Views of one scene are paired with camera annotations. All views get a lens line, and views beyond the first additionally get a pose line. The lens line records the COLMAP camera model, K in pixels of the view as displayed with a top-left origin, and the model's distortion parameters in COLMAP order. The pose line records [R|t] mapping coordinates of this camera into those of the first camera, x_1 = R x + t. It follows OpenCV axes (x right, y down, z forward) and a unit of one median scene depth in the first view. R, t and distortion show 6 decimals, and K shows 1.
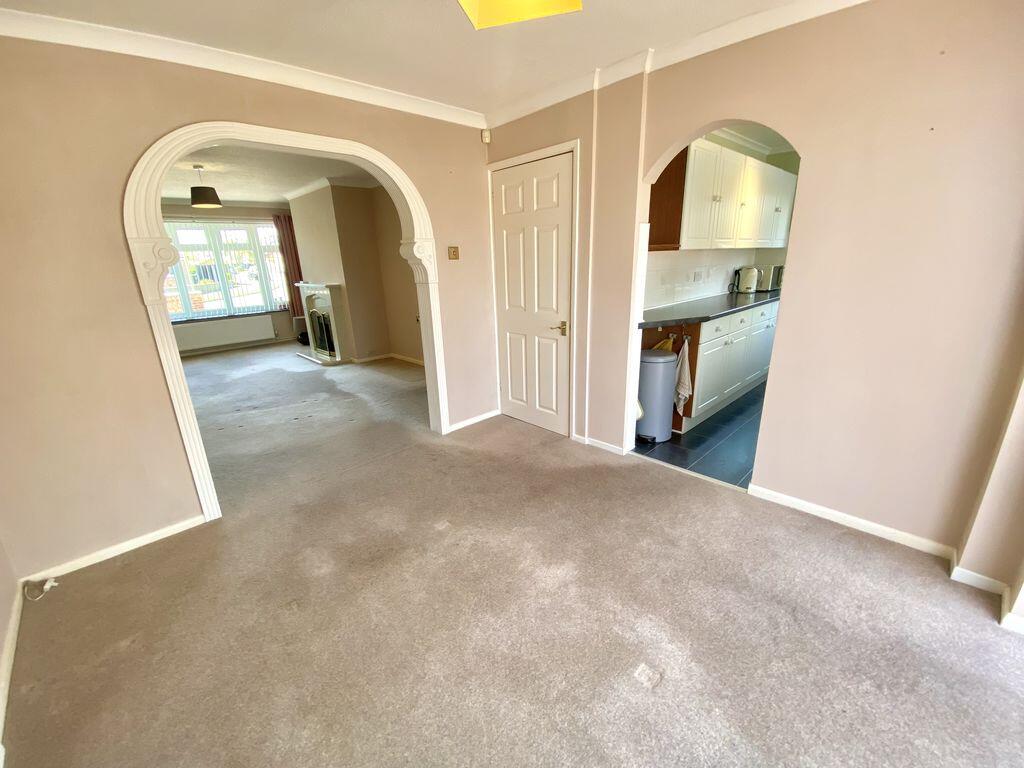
lens RADIAL K [[411.7, 0, 511.2], [0, 411.7, 386.5], [0, 0, 1]] dist [0.000900, -0.018460]
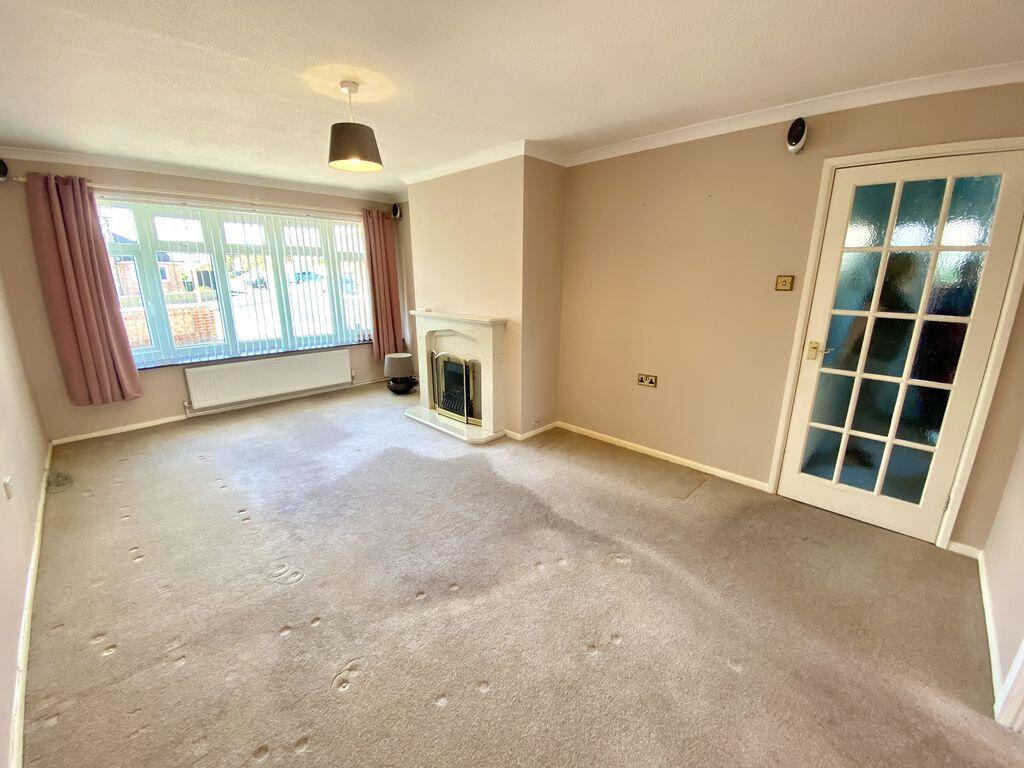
lens RADIAL K [[411.7, 0, 511.2], [0, 411.7, 386.5], [0, 0, 1]] dist [0.000900, -0.018460]
pose [[0.999146, 0.026228, 0.031925, -0.577215], [-0.025083, 0.999046, -0.035737, -0.164997], [-0.032832, 0.034905, 0.998851, 0.512644]]
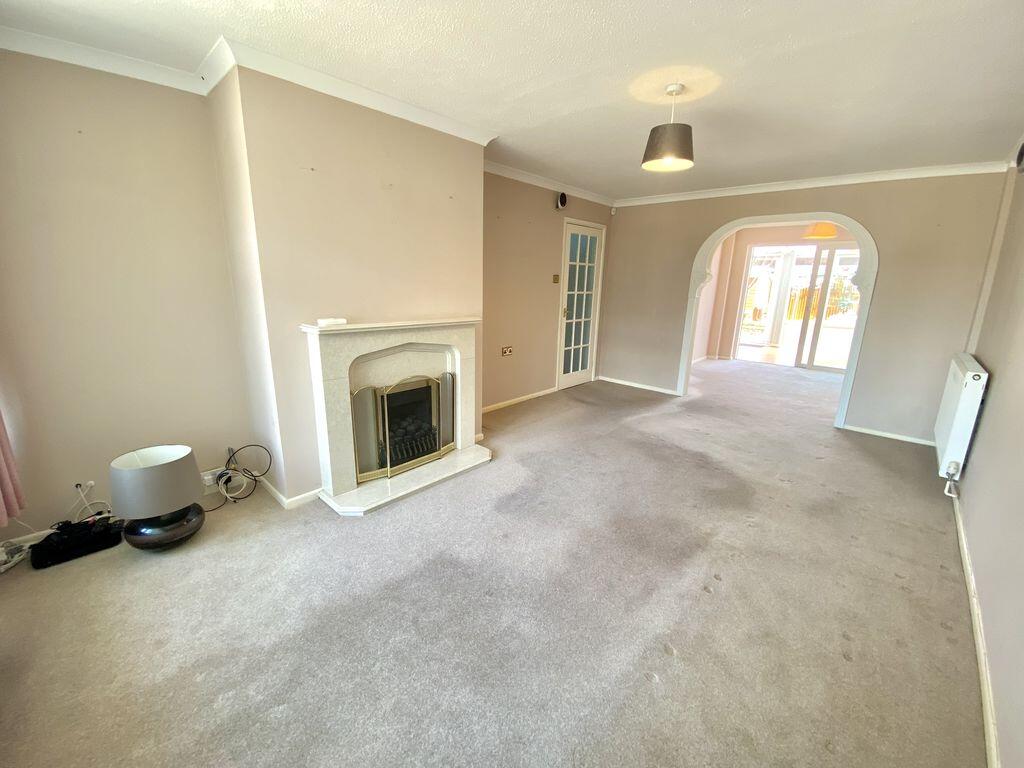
lens RADIAL K [[411.7, 0, 511.2], [0, 411.7, 386.5], [0, 0, 1]] dist [0.000900, -0.018460]
pose [[-0.057871, -0.219379, 0.973922, -1.339120], [0.266434, 0.936779, 0.226844, -0.362082], [-0.962114, 0.272614, 0.004238, 1.301549]]
